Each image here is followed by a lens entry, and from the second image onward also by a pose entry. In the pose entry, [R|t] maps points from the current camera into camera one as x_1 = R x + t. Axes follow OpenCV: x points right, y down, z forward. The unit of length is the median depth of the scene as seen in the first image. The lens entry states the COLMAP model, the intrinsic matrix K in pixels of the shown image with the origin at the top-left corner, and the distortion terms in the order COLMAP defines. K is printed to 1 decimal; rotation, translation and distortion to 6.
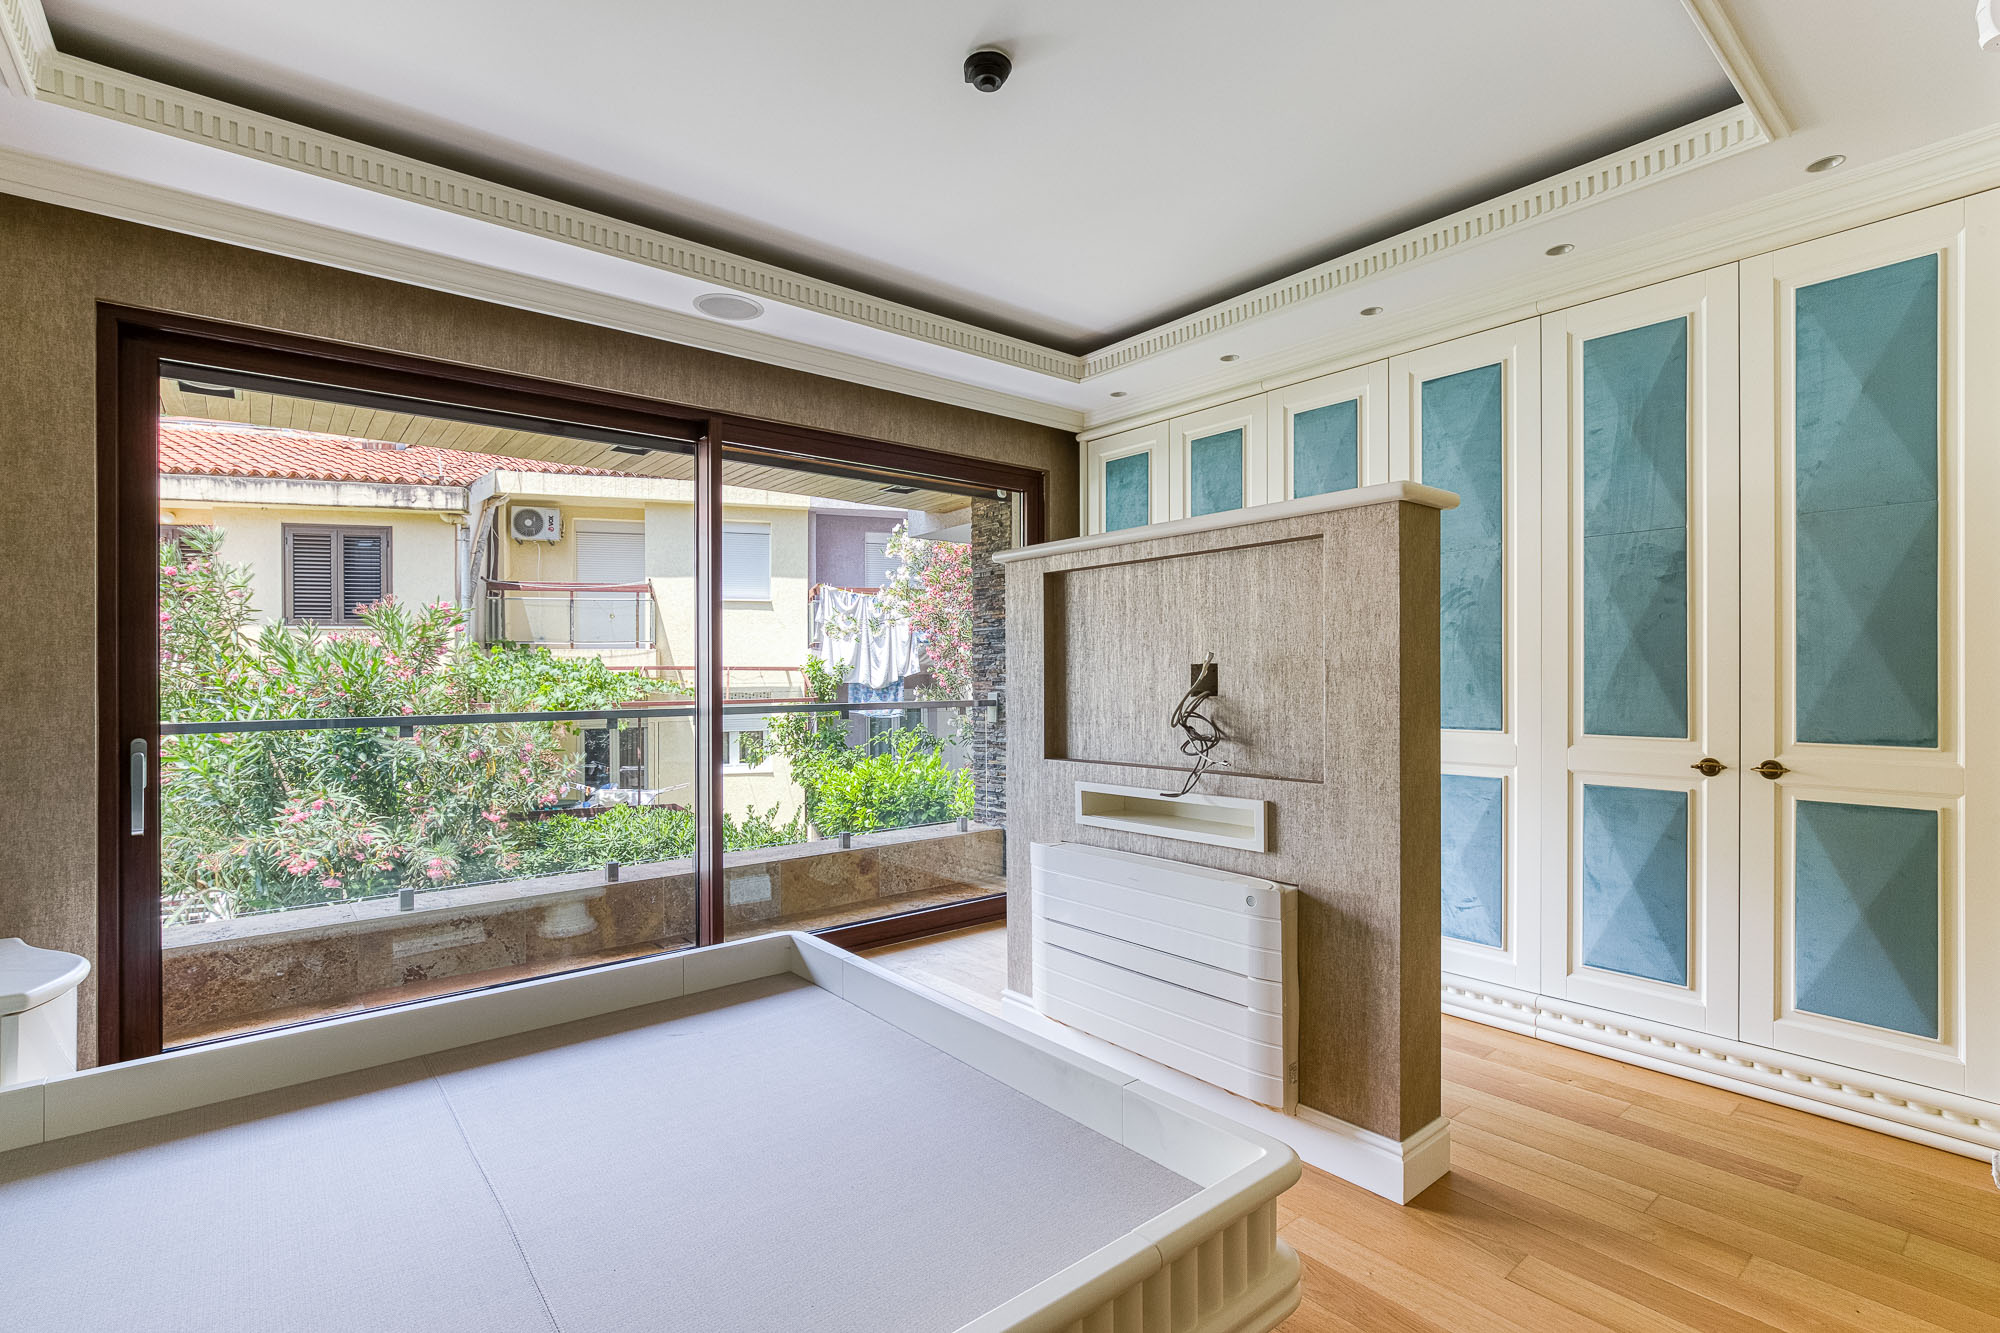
lens RADIAL K [[915.5, 0, 1000.0], [0, 915.5, 666.5], [0, 0, 1]] dist [-0.001784, -0.000177]
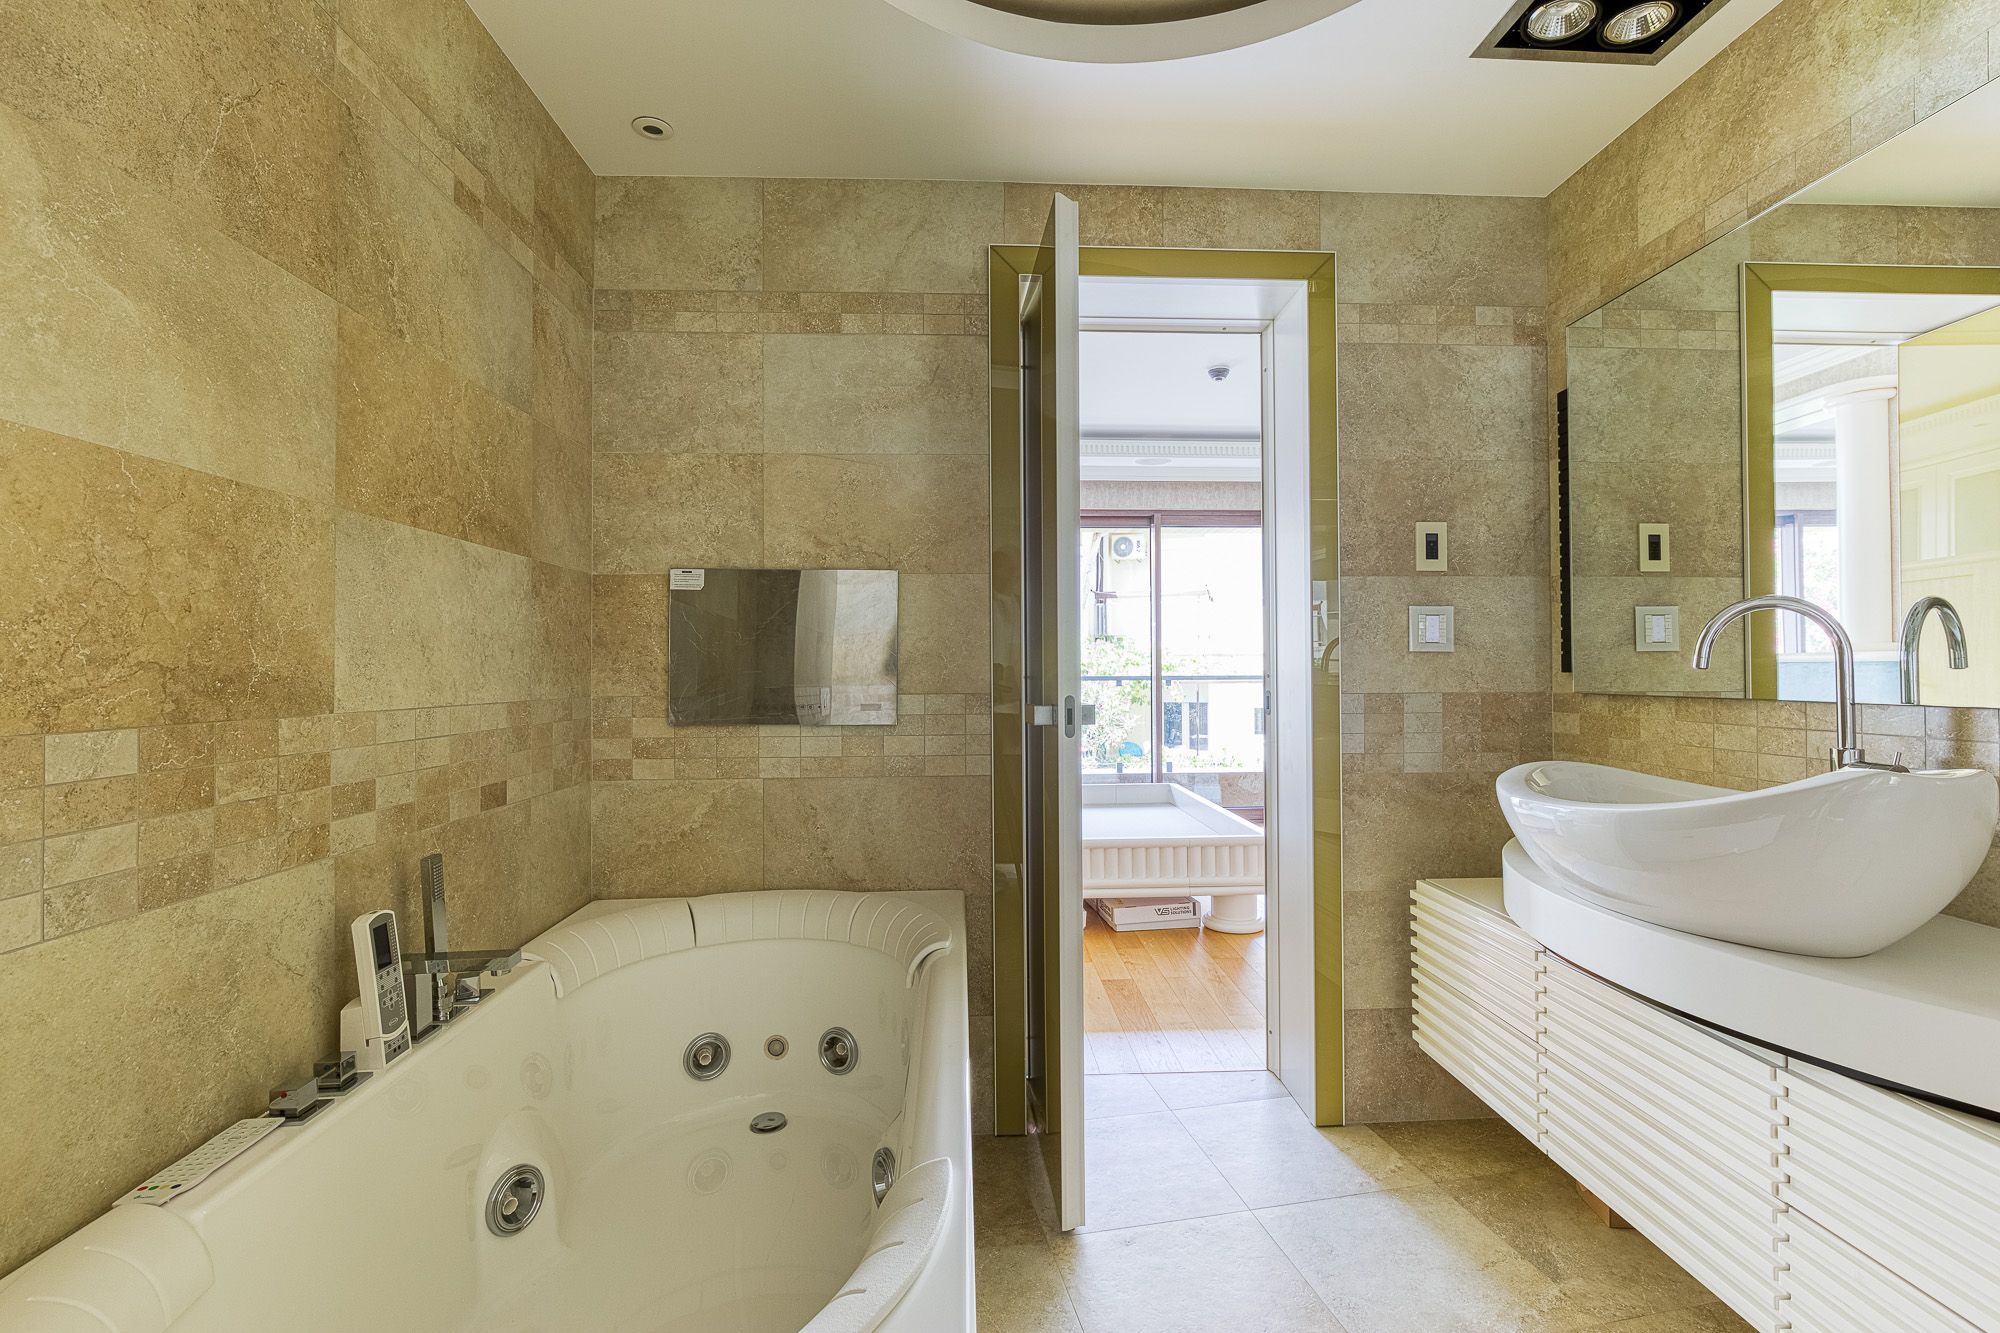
lens RADIAL K [[915.5, 0, 1000.0], [0, 915.5, 666.5], [0, 0, 1]] dist [-0.001784, -0.000177]
pose [[0.797000, 0.002741, -0.603973, 0.157955], [0.004317, 0.999938, 0.010234, 0.003432], [0.603964, -0.010763, 0.796939, -0.187653]]
